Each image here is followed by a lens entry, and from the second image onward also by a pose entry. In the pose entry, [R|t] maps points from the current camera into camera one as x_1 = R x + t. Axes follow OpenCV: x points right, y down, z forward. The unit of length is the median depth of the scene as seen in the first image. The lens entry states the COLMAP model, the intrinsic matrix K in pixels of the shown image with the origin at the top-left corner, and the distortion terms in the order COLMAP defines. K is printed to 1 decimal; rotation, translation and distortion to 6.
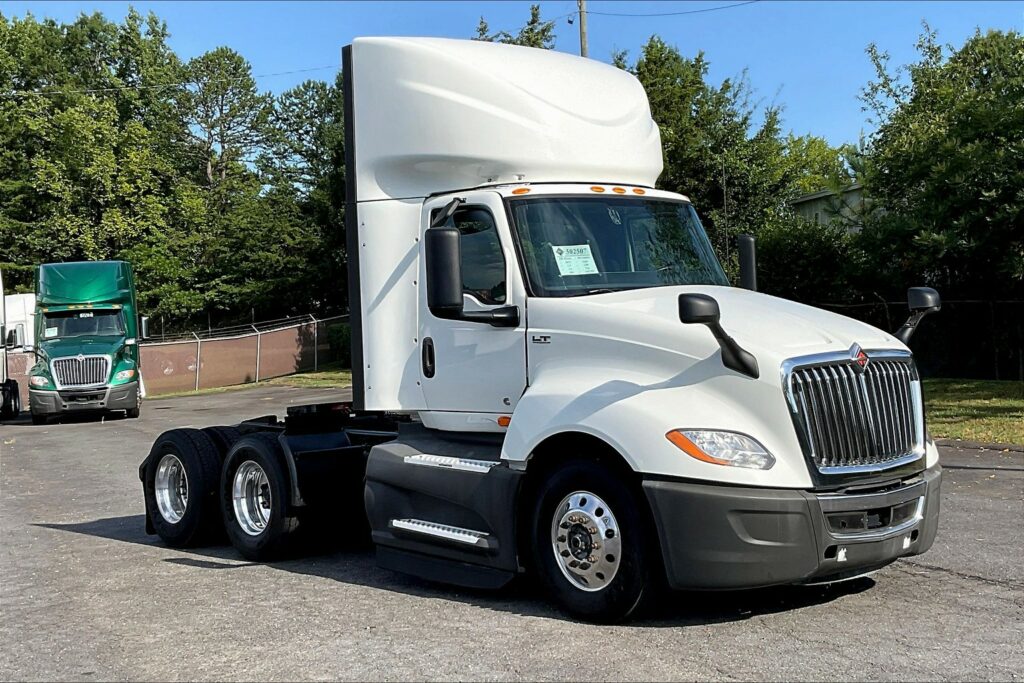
lens RADIAL K [[1426.1, 0, 467.3], [0, 1426.1, 353.8], [0, 0, 1]] dist [0.084603, -0.148917]
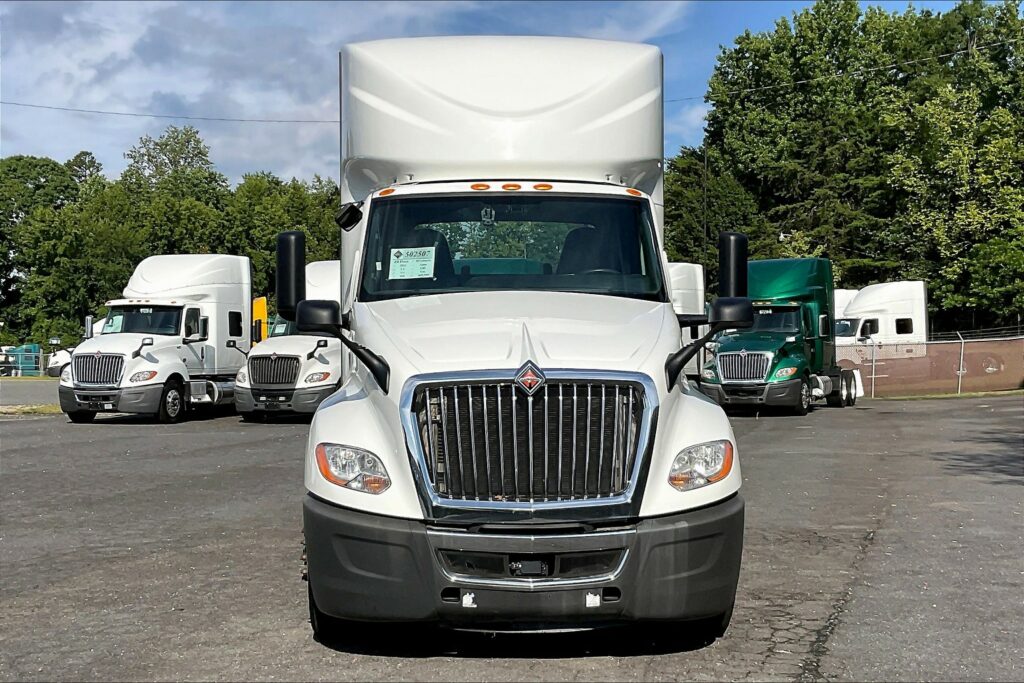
lens RADIAL K [[1426.1, 0, 467.3], [0, 1426.1, 353.8], [0, 0, 1]] dist [0.084603, -0.148917]
pose [[0.785553, 0.037894, -0.617633, 0.201553], [-0.035525, 0.999239, 0.016124, -0.006283], [0.617773, 0.009275, 0.786302, 0.078754]]
